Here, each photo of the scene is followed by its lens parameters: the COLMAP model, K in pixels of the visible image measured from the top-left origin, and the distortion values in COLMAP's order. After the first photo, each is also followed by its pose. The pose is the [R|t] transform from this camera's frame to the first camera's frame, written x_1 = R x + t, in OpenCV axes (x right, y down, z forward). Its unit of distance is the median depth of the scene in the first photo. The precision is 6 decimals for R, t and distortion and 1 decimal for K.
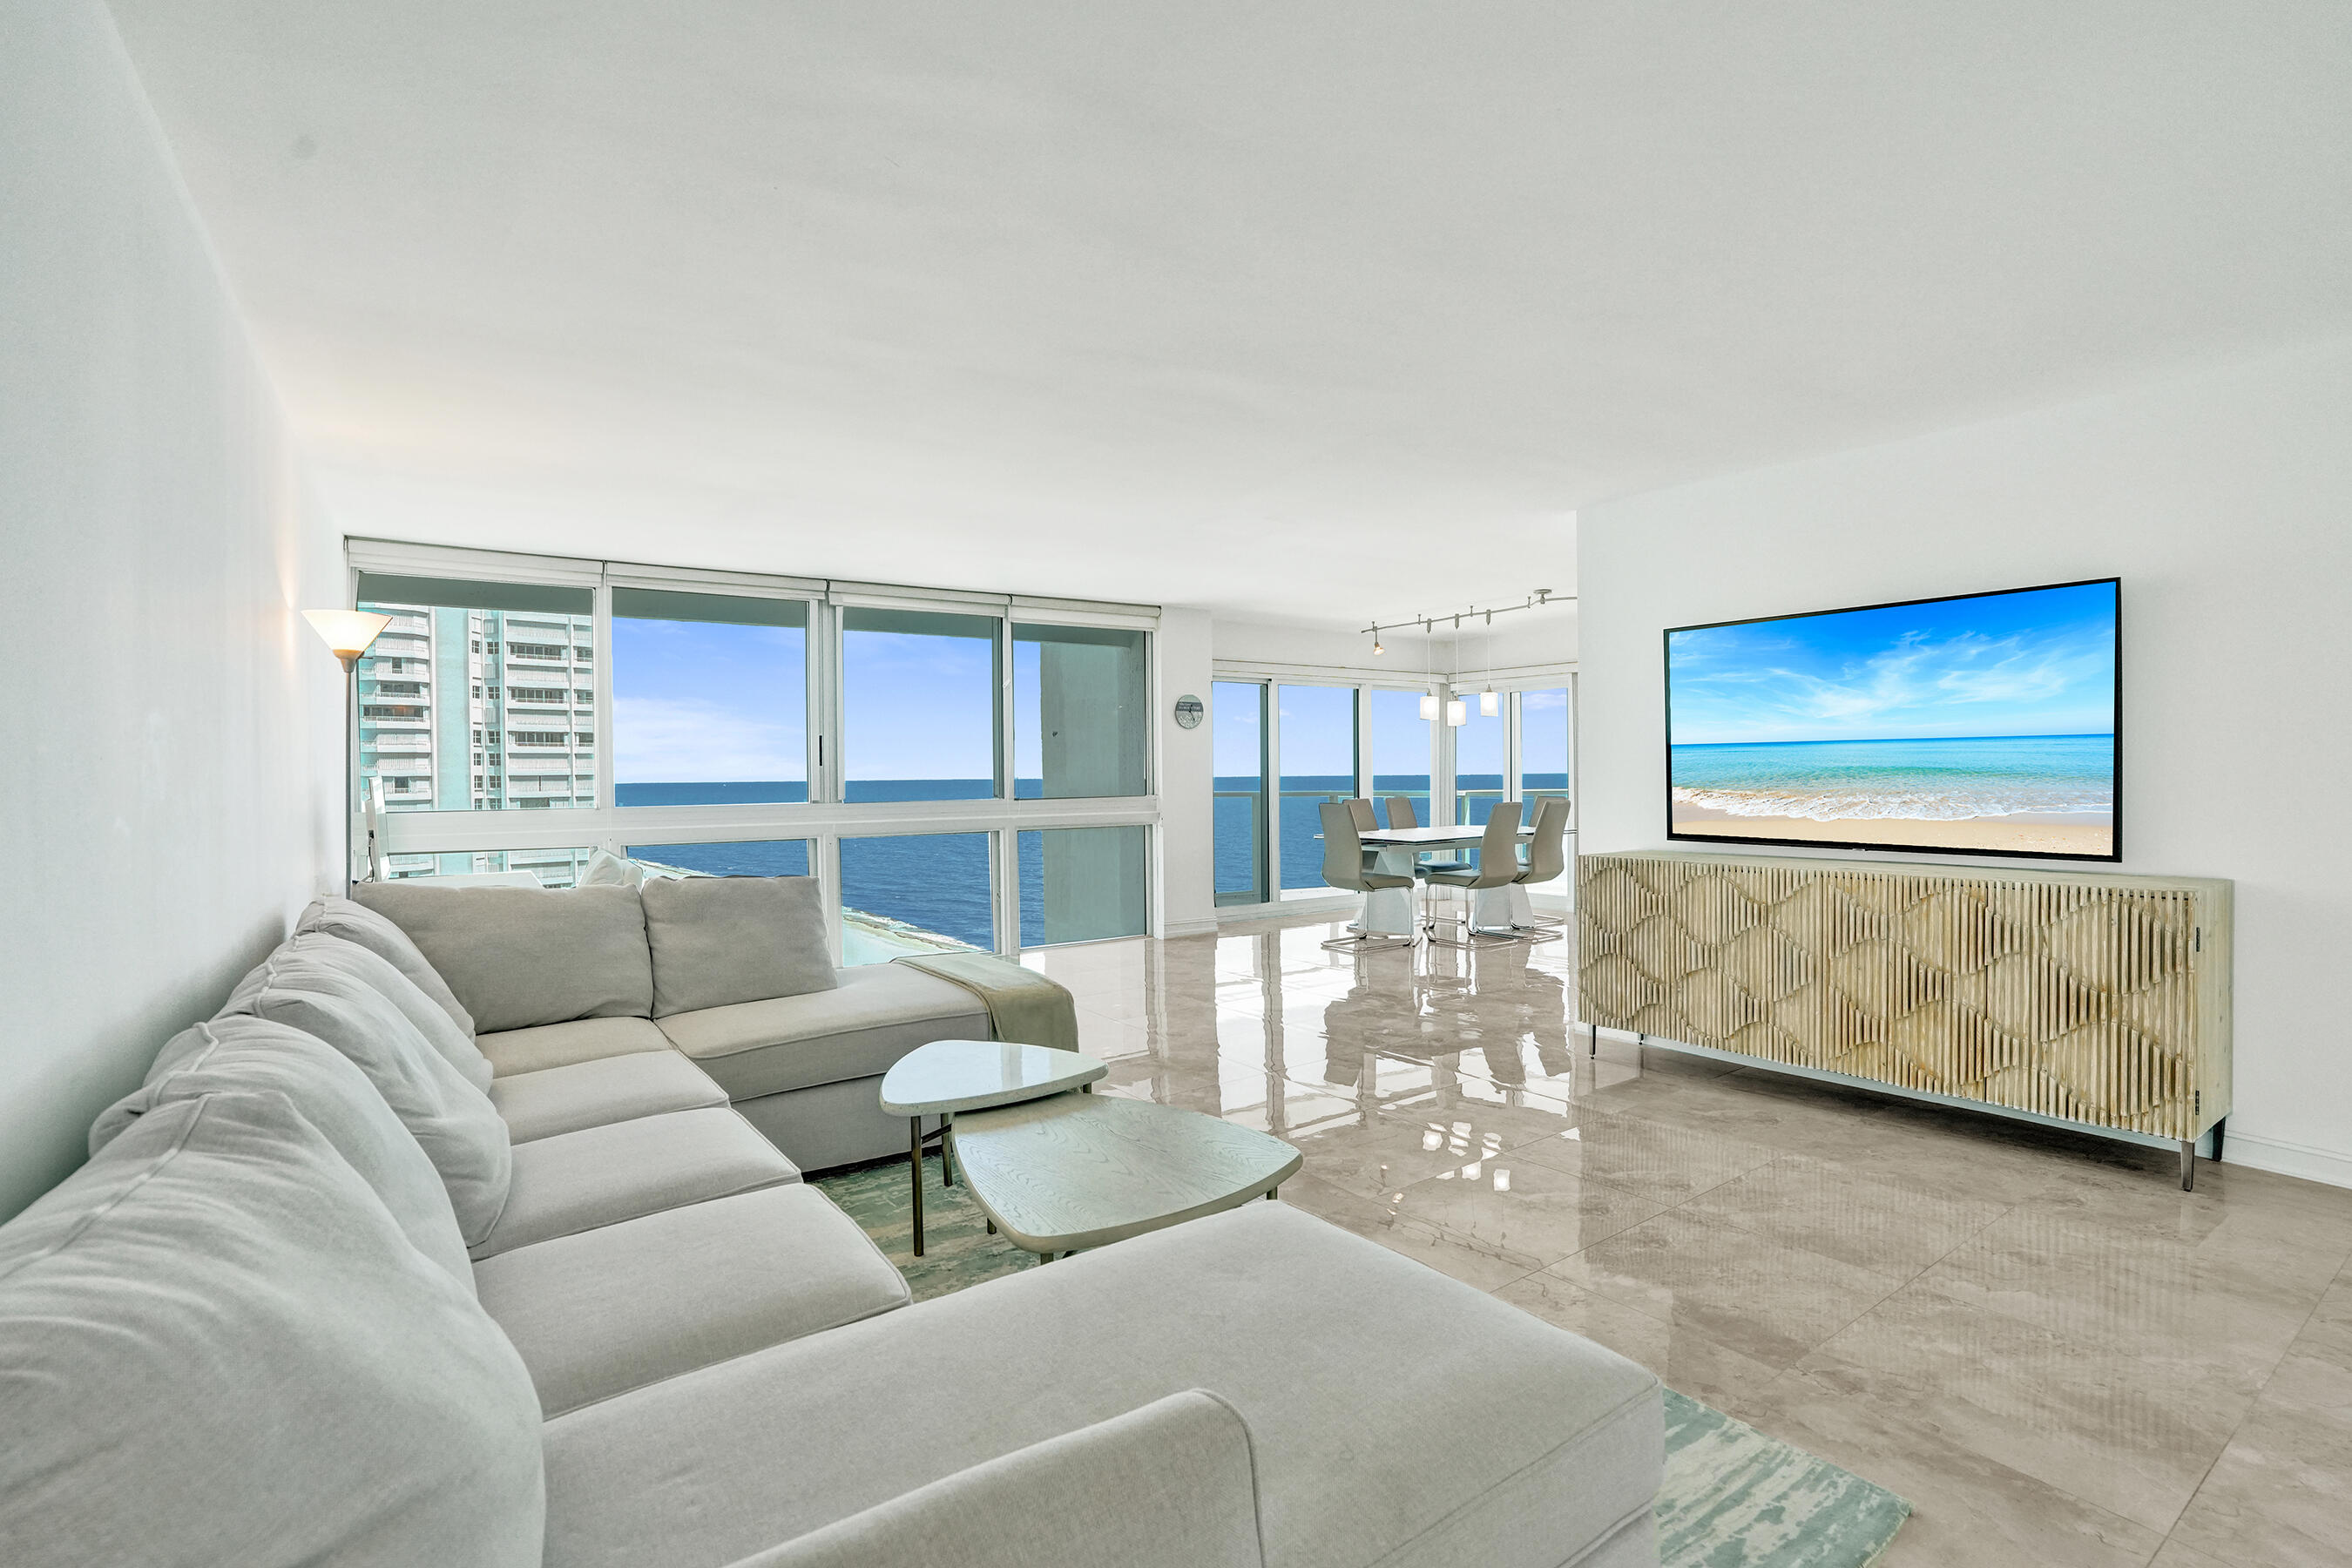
lens RADIAL K [[1095.7, 0, 1181.5], [0, 1095.7, 784.5], [0, 0, 1]] dist [-0.061782, 0.024114]
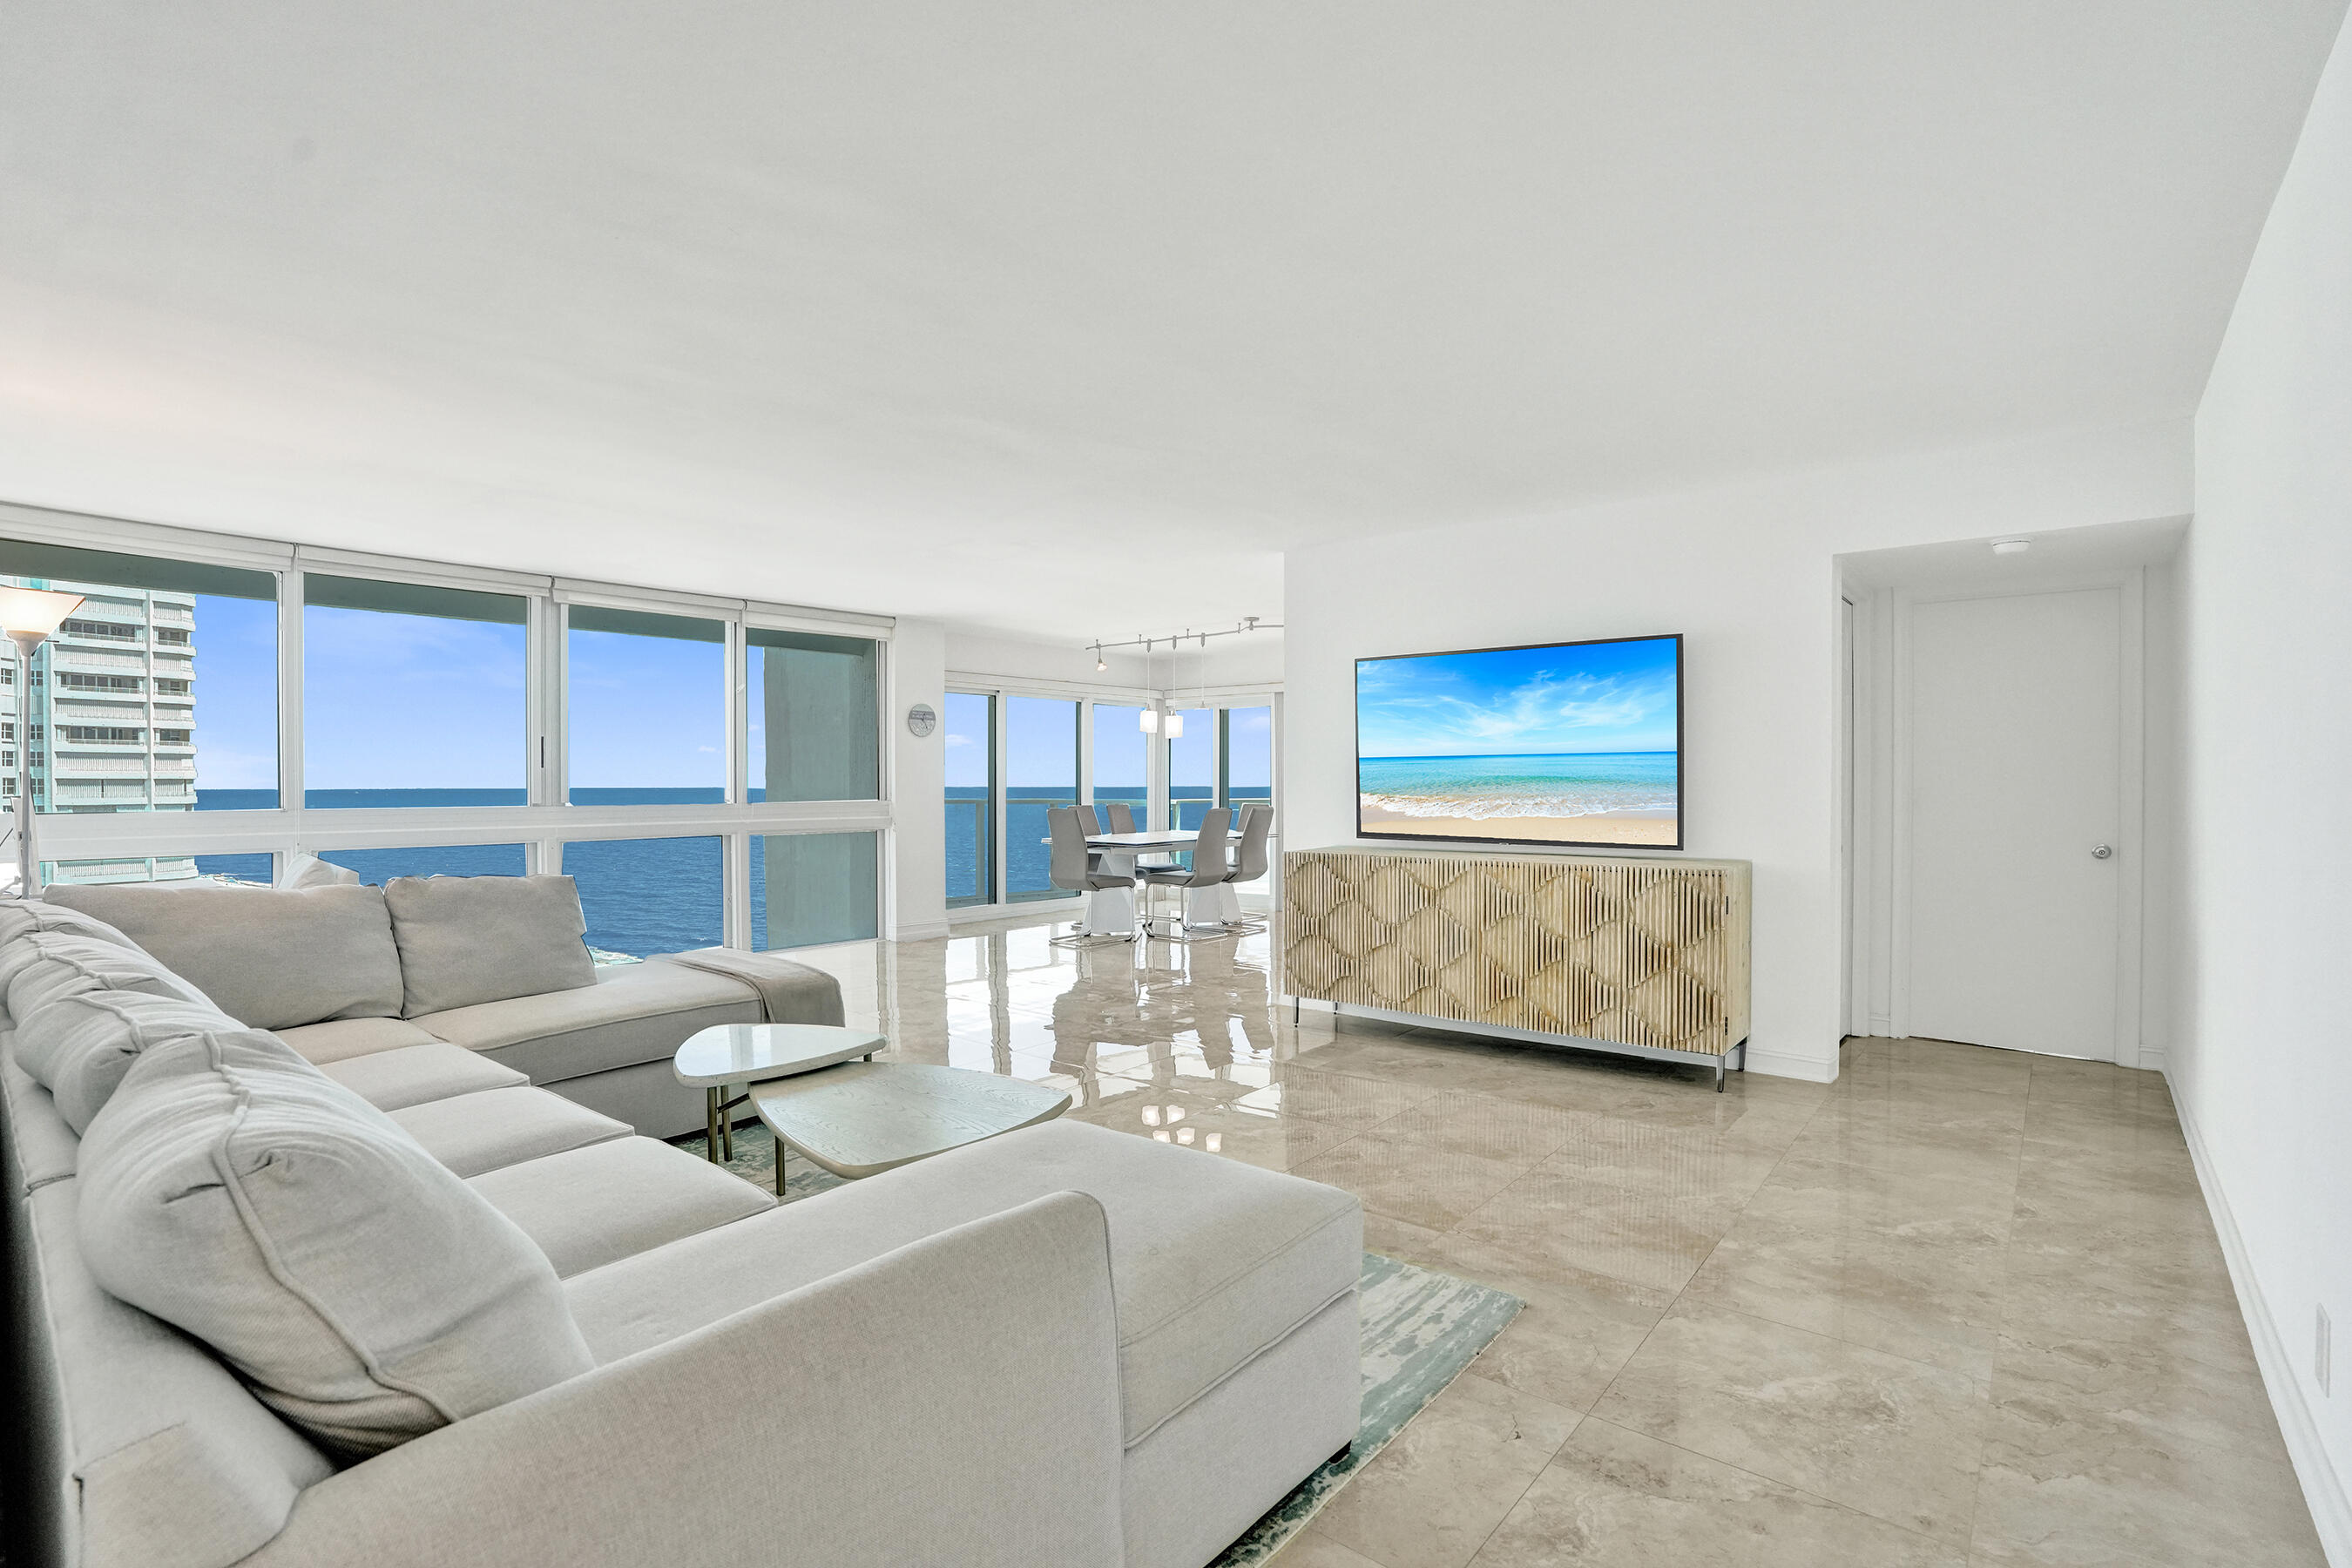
lens RADIAL K [[1095.7, 0, 1175.7], [0, 1095.7, 775.7], [0, 0, 1]] dist [-0.061782, 0.024114]
pose [[0.966126, 0.009926, 0.257879, -0.057915], [-0.005176, 0.999804, -0.019093, 0.008941], [-0.258018, 0.017111, 0.965989, -0.118720]]
